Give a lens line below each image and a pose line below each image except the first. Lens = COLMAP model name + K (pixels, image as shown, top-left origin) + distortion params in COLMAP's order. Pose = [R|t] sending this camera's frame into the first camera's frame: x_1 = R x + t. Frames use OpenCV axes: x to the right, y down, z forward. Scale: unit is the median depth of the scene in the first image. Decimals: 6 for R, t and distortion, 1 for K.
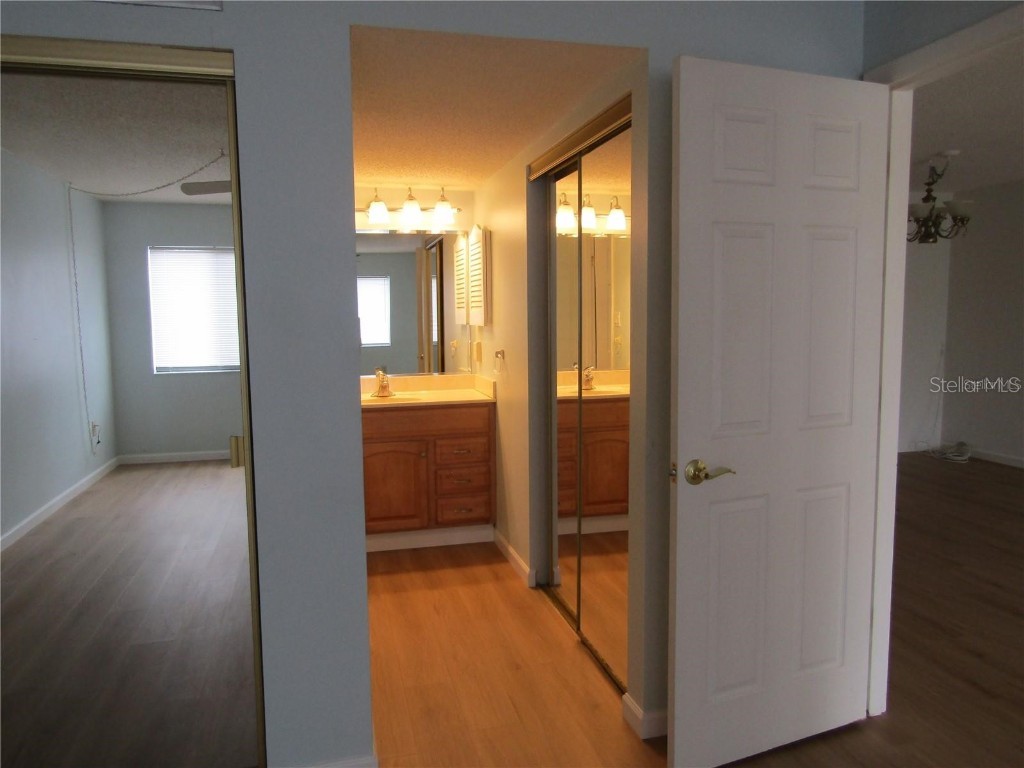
lens RADIAL K [[733.3, 0, 512.0], [0, 733.3, 384.0], [0, 0, 1]] dist [-0.008470, 0.000769]
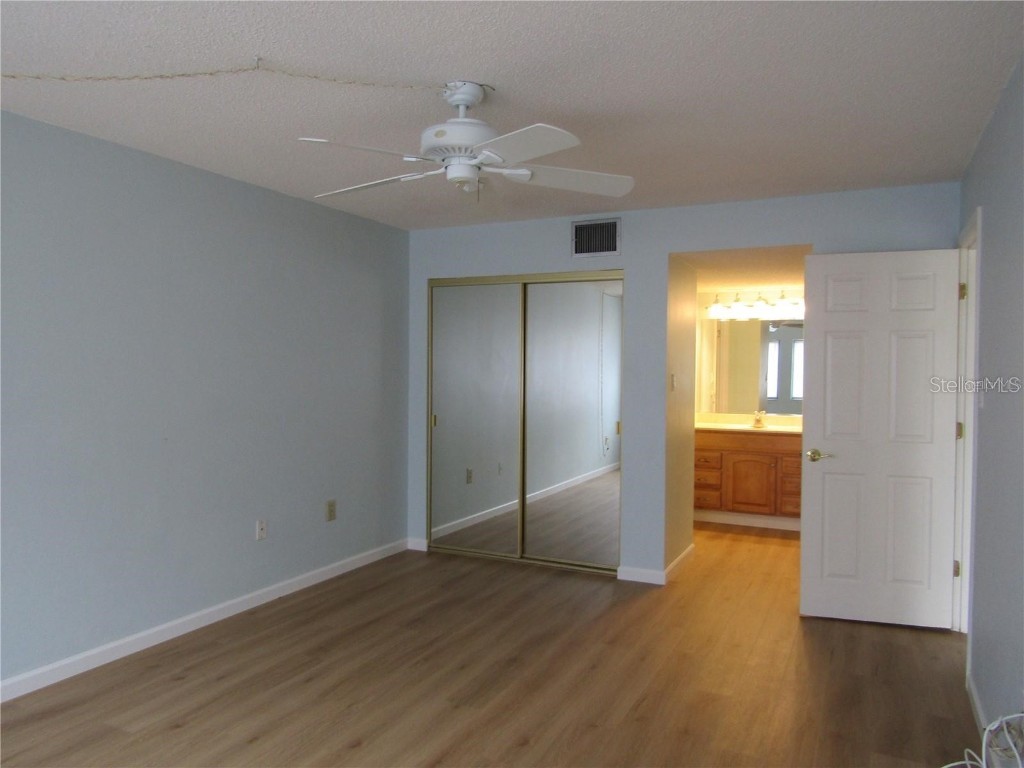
lens RADIAL K [[733.3, 0, 512.0], [0, 733.3, 384.0], [0, 0, 1]] dist [-0.008470, 0.000769]
pose [[0.758939, 0.033578, -0.650296, 0.449919], [-0.082993, 0.995513, -0.045455, 0.041916], [0.645851, 0.088468, 0.758320, -0.520190]]
